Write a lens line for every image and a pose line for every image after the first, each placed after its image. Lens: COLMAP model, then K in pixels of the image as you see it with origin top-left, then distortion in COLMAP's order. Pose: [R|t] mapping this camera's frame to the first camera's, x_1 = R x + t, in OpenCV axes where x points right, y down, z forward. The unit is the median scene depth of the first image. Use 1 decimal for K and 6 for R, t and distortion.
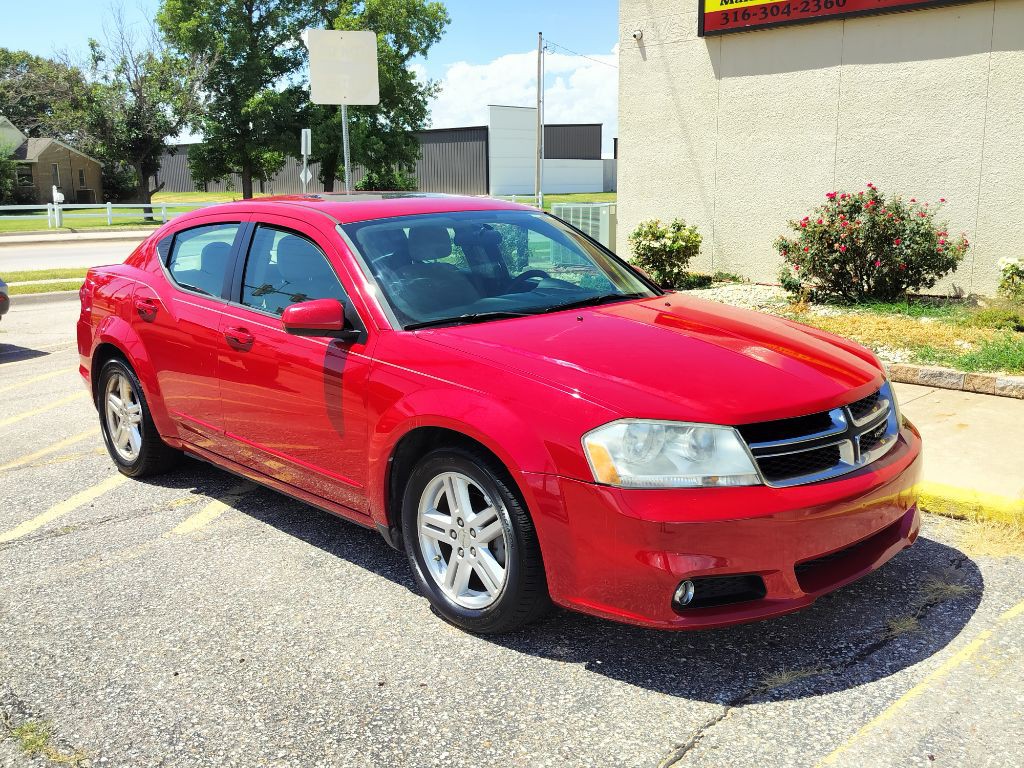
lens RADIAL K [[988.3, 0, 510.2], [0, 988.3, 379.3], [0, 0, 1]] dist [0.094641, -0.171882]
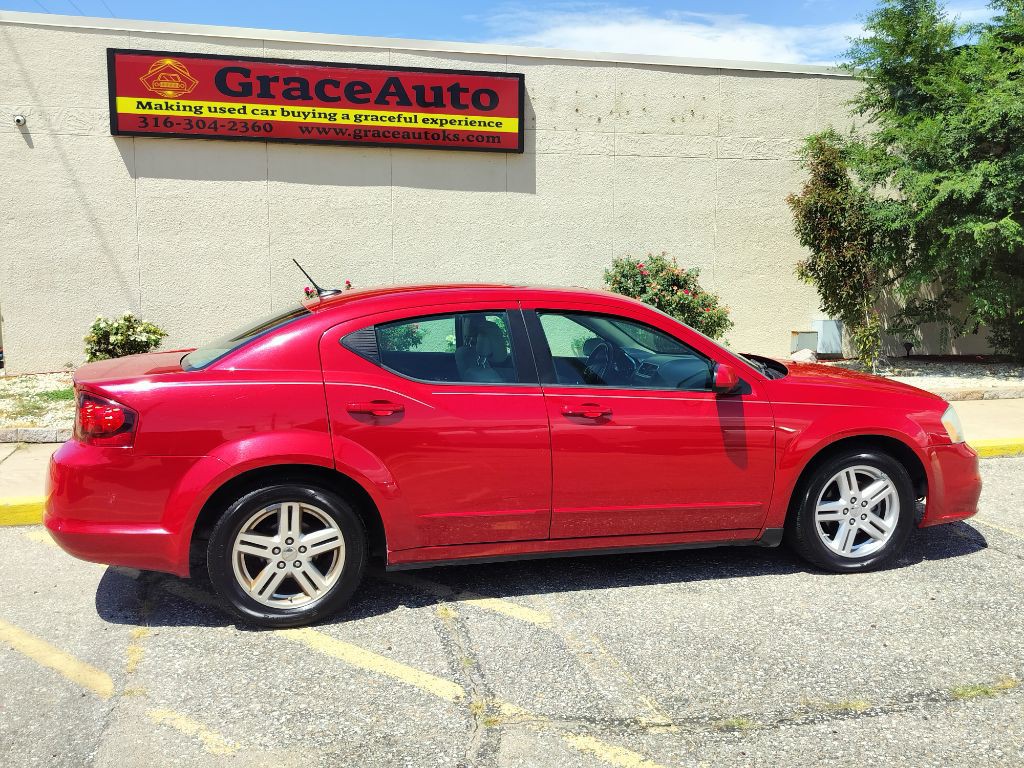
lens RADIAL K [[938.2, 0, 509.2], [0, 938.2, 386.0], [0, 0, 1]] dist [0.084442, -0.138903]
pose [[0.493016, -0.087883, 0.865570, -0.442768], [0.163077, 0.986586, 0.007283, -0.034486], [-0.854600, 0.137564, 0.500735, 0.207379]]
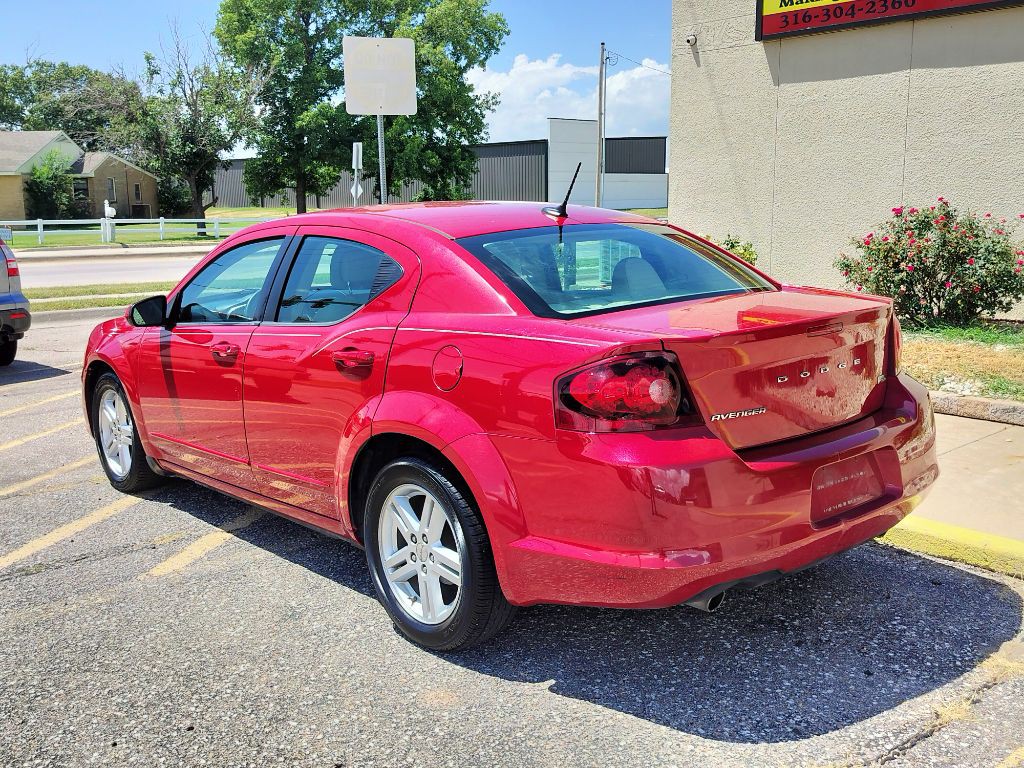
lens RADIAL K [[1017.6, 0, 511.2], [0, 1017.6, 382.9], [0, 0, 1]] dist [0.100841, -0.174237]
pose [[0.998225, 0.011768, -0.058387, 0.018607], [-0.012723, 0.999791, -0.016014, -0.004481], [0.058186, 0.016729, 0.998166, 0.027617]]
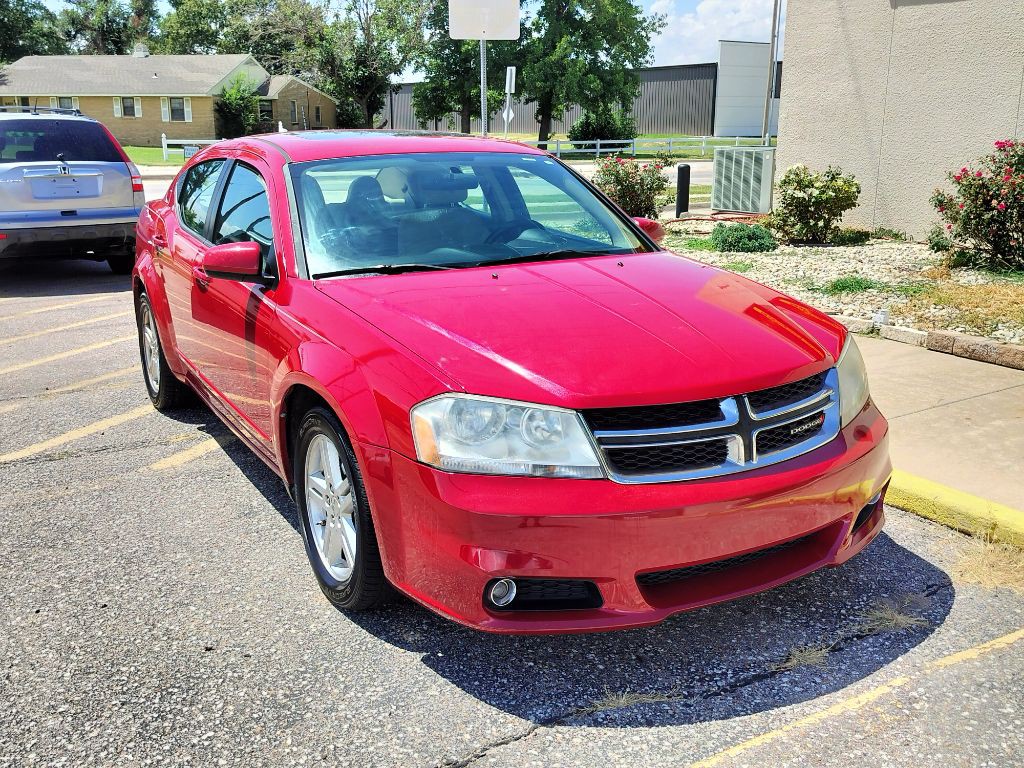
lens RADIAL K [[995.7, 0, 510.9], [0, 995.7, 382.8], [0, 0, 1]] dist [0.090997, -0.154140]
pose [[0.973574, 0.071343, -0.216943, 0.091632], [-0.058600, 0.996187, 0.064627, -0.007724], [0.220727, -0.050206, 0.974043, 0.035490]]
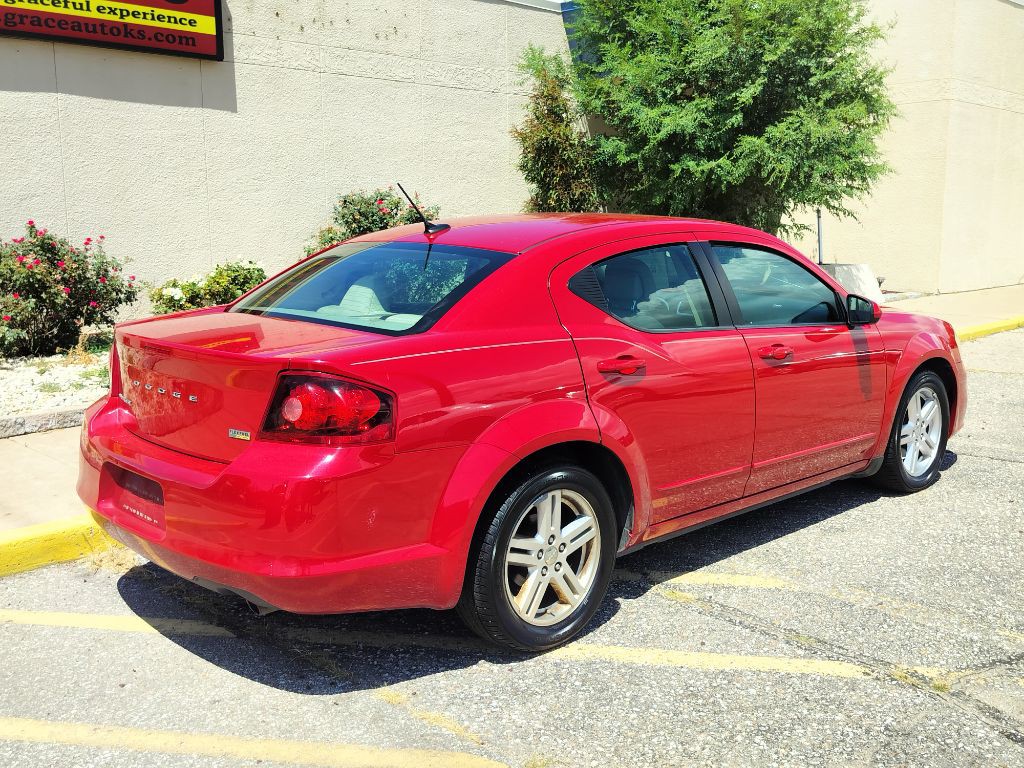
lens RADIAL K [[1031.3, 0, 509.0], [0, 1031.3, 385.0], [0, 0, 1]] dist [0.089916, -0.151550]
pose [[-0.010722, -0.146284, 0.989185, -0.479707], [0.201462, 0.968640, 0.145430, -0.080311], [-0.979438, 0.200842, 0.019085, 0.462959]]
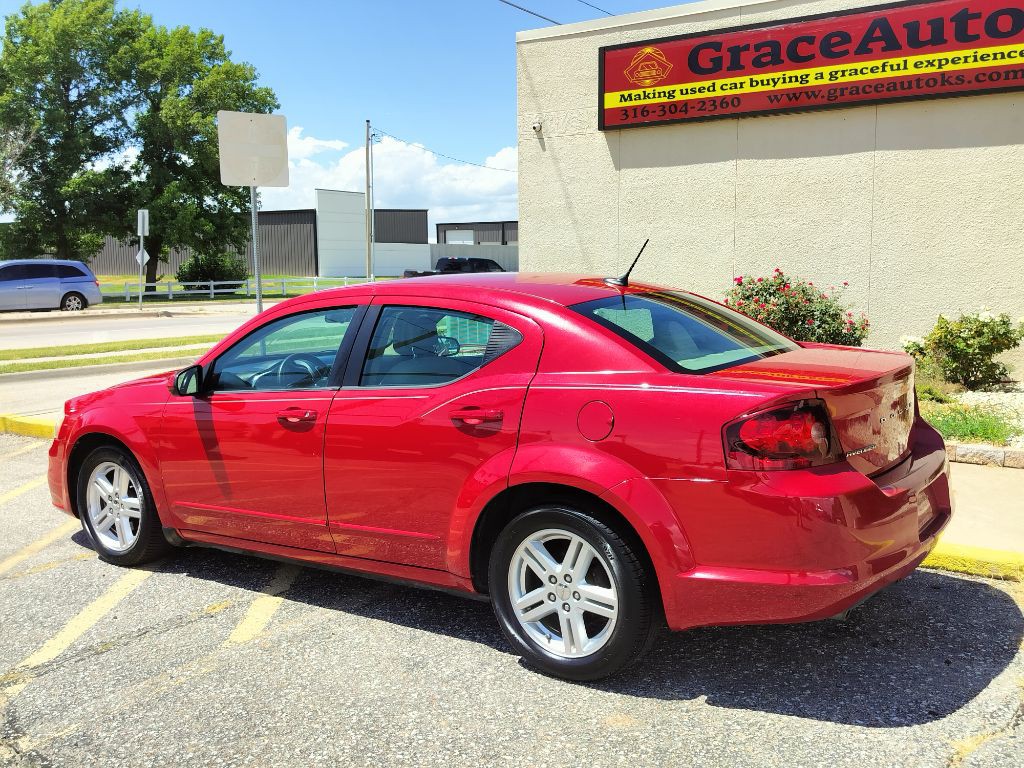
lens RADIAL K [[978.5, 0, 511.7], [0, 978.5, 387.6], [0, 0, 1]] dist [0.080656, -0.133945]
pose [[0.982346, -0.020077, 0.185990, -0.097029], [0.033351, 0.997092, -0.068515, -0.003538], [-0.184074, 0.073509, 0.980160, 0.015988]]
